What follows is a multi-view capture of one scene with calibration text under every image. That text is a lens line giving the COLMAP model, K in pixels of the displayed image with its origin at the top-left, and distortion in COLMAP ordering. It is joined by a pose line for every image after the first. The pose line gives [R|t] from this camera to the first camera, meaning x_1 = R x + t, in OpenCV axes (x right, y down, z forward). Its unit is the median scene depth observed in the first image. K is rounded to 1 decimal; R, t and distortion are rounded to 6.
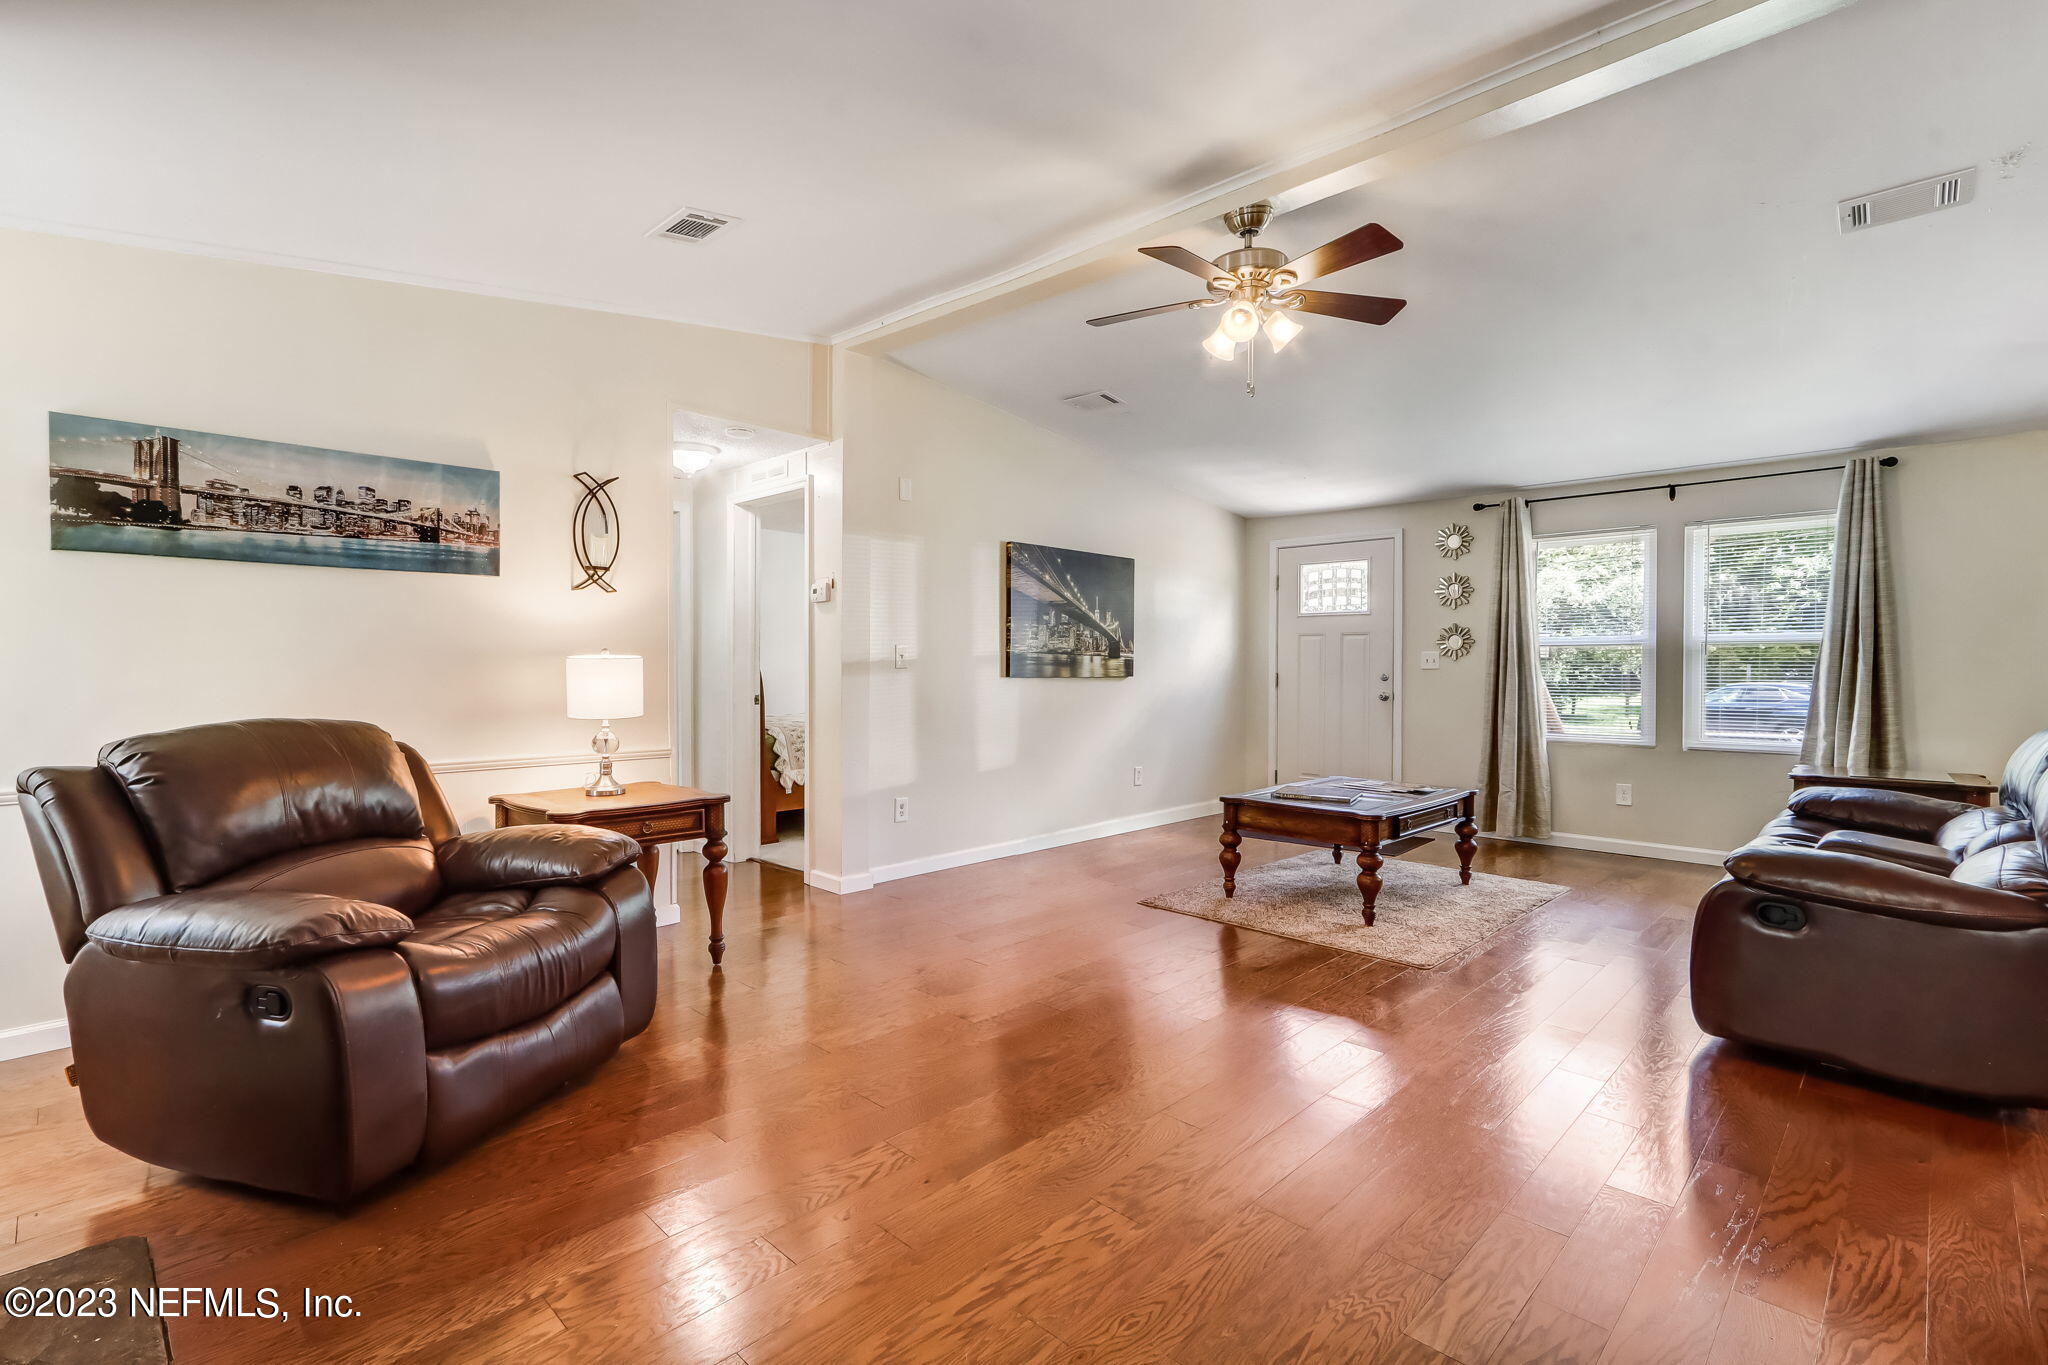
lens RADIAL K [[946.9, 0, 1011.1], [0, 946.9, 675.7], [0, 0, 1]] dist [-0.003647, 0.003755]
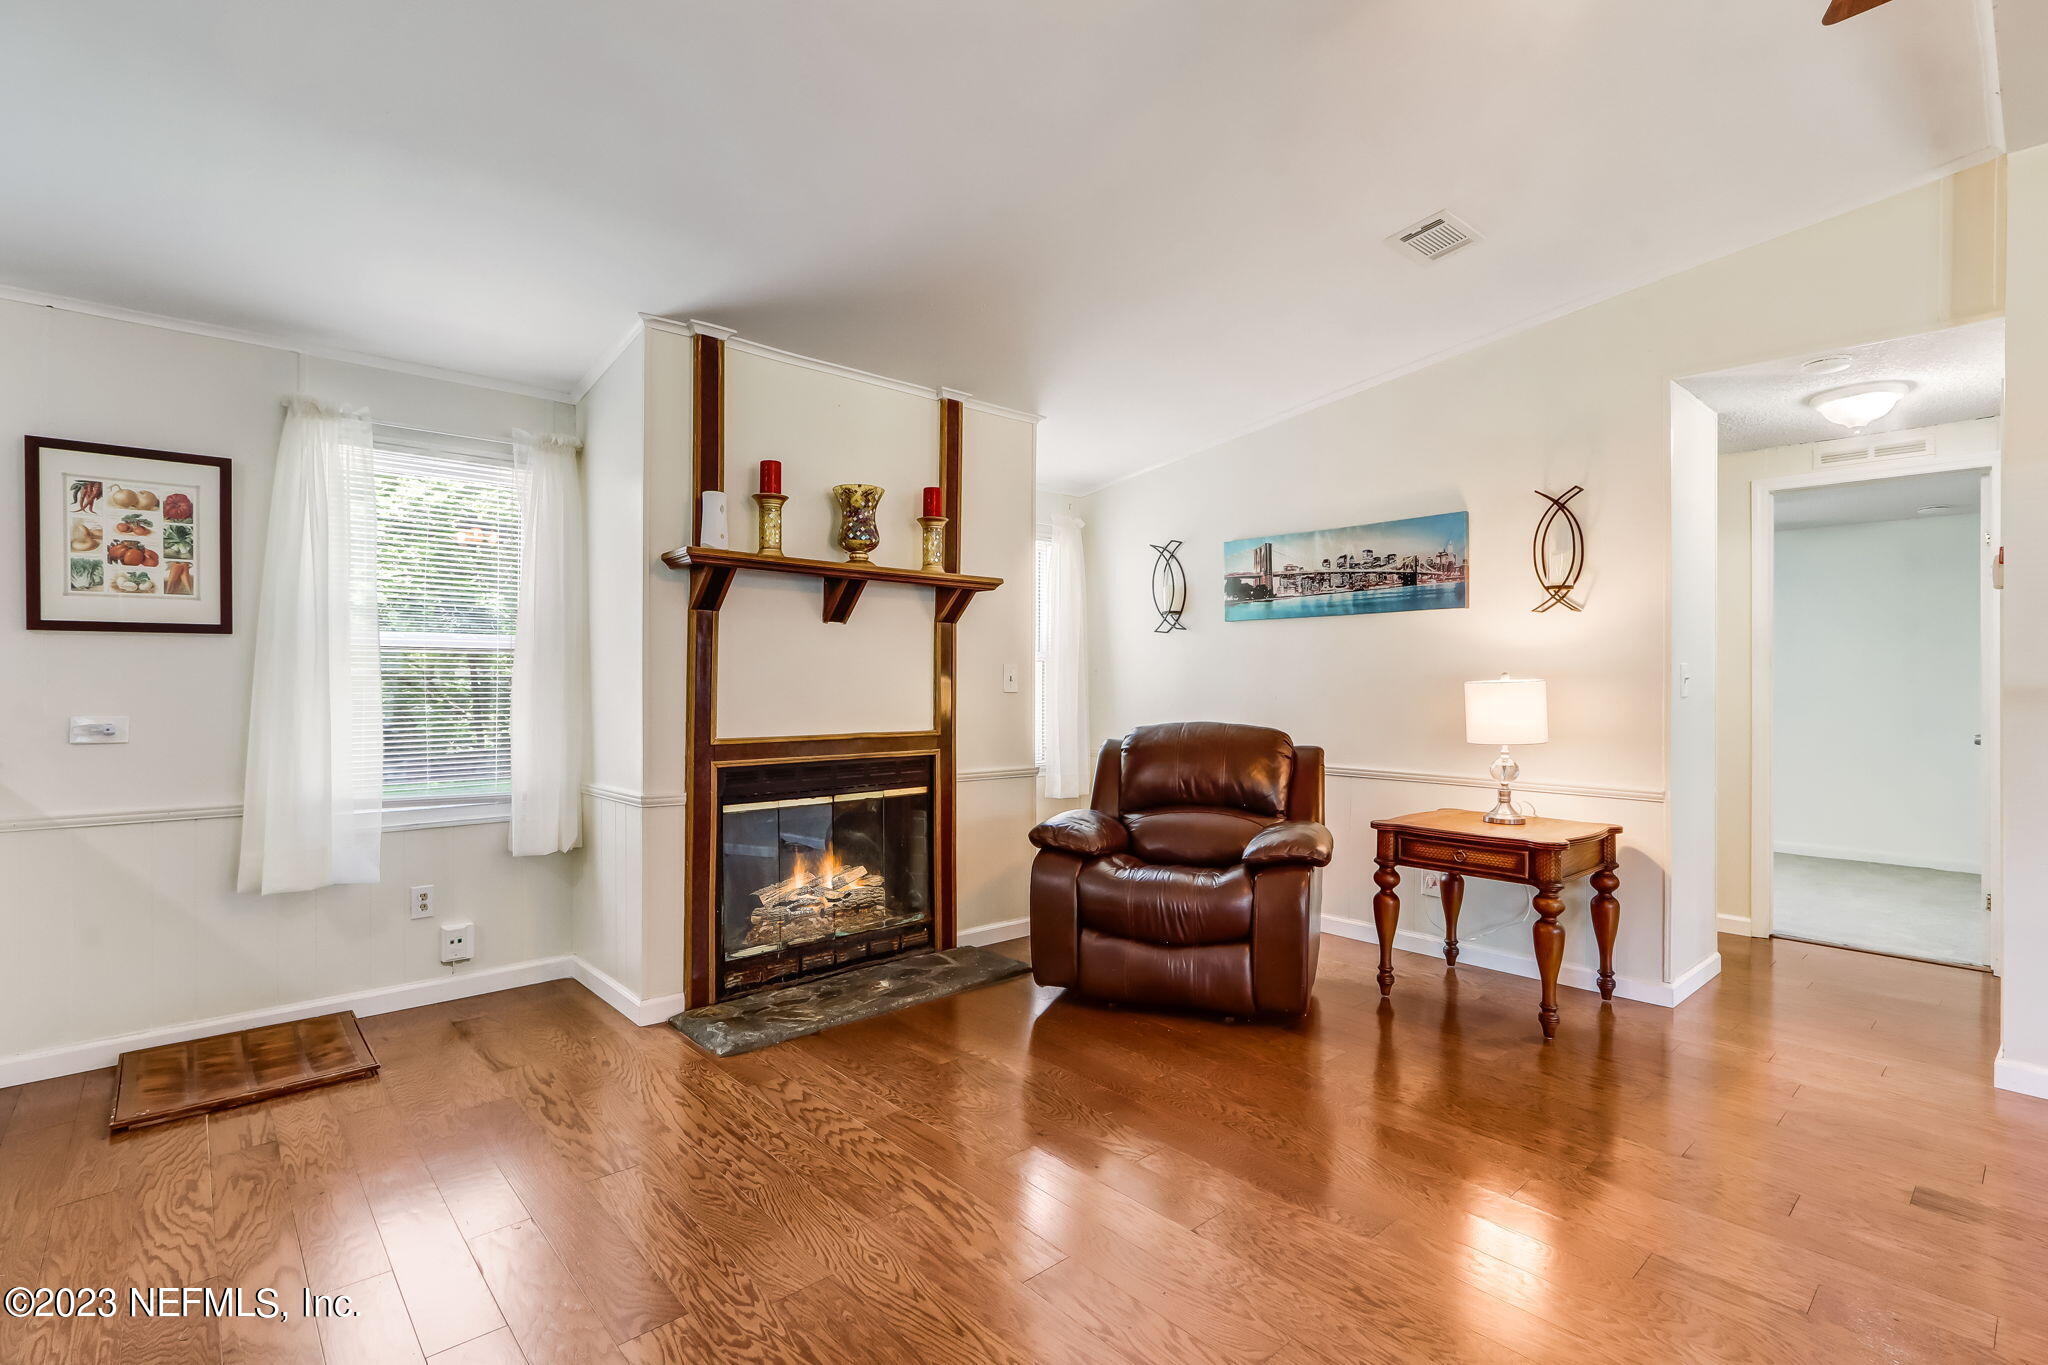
lens RADIAL K [[946.9, 0, 1015.6], [0, 946.9, 684.1], [0, 0, 1]] dist [-0.003647, 0.003755]
pose [[-0.061970, -0.003057, -0.998073, 0.589964], [-0.019118, 0.999815, -0.001875, -0.005828], [0.997895, 0.018965, -0.062017, 0.573887]]
